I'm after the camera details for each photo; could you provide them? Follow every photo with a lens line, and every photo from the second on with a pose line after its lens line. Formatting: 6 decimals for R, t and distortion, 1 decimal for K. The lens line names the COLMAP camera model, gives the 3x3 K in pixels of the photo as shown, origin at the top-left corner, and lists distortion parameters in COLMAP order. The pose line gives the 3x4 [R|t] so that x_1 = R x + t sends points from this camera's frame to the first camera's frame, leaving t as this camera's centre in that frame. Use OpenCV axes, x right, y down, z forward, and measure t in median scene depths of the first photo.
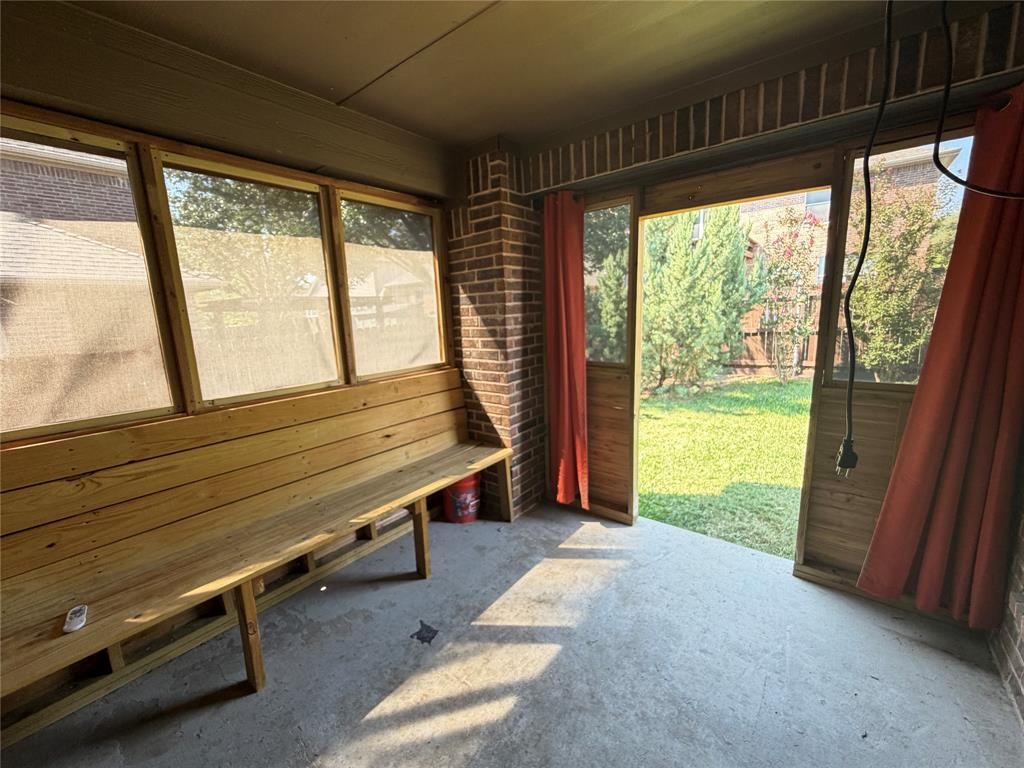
lens RADIAL K [[408.9, 0, 509.2], [0, 408.9, 386.1], [0, 0, 1]] dist [-0.001376, 0.000488]
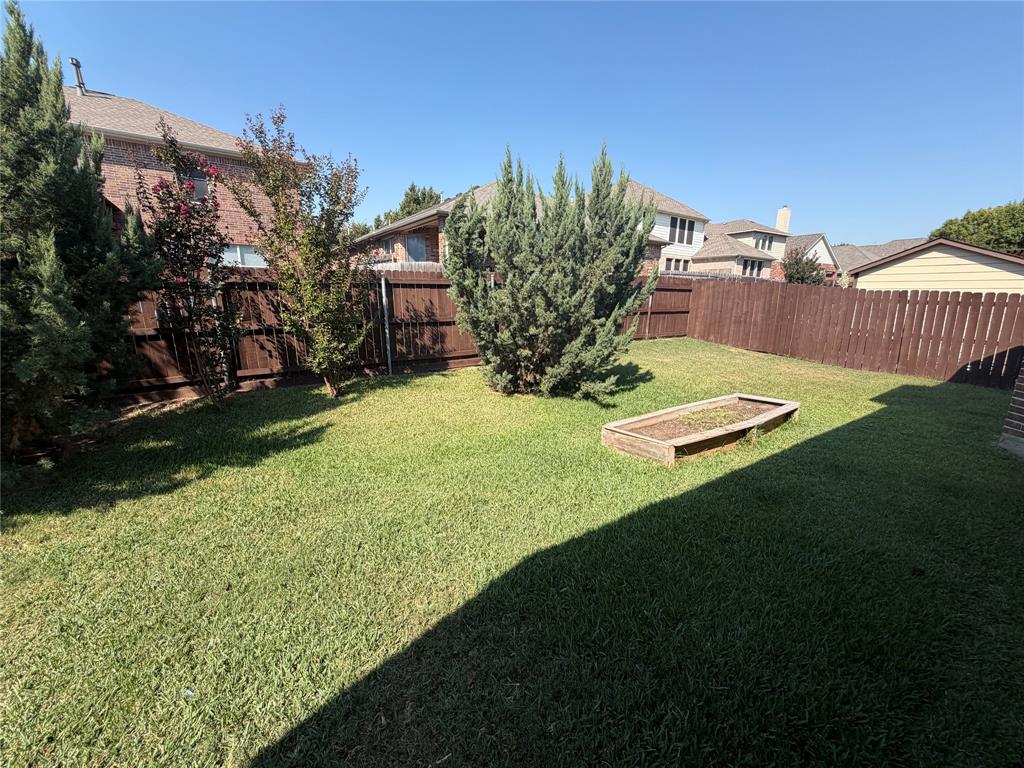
lens RADIAL K [[407.8, 0, 509.6], [0, 407.8, 385.6], [0, 0, 1]] dist [-0.000046, 0.000108]
pose [[0.298428, -0.160296, 0.940875, 0.199350], [0.149734, 0.981452, 0.119716, -0.060604], [-0.942614, 0.105154, 0.316895, 0.363029]]
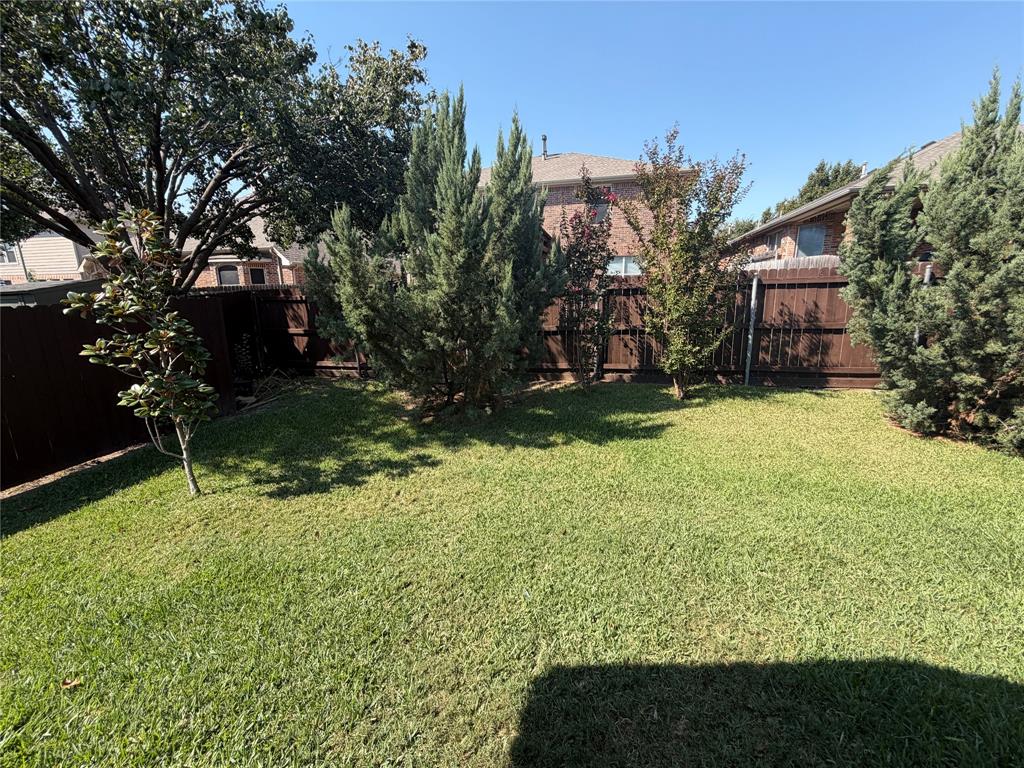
lens RADIAL K [[408.9, 0, 509.2], [0, 408.9, 386.1], [0, 0, 1]] dist [-0.001376, 0.000488]
pose [[0.907805, -0.054872, 0.415787, 0.199935], [0.047692, 0.998480, 0.027642, -0.058283], [-0.416672, -0.005264, 0.909042, 0.343857]]
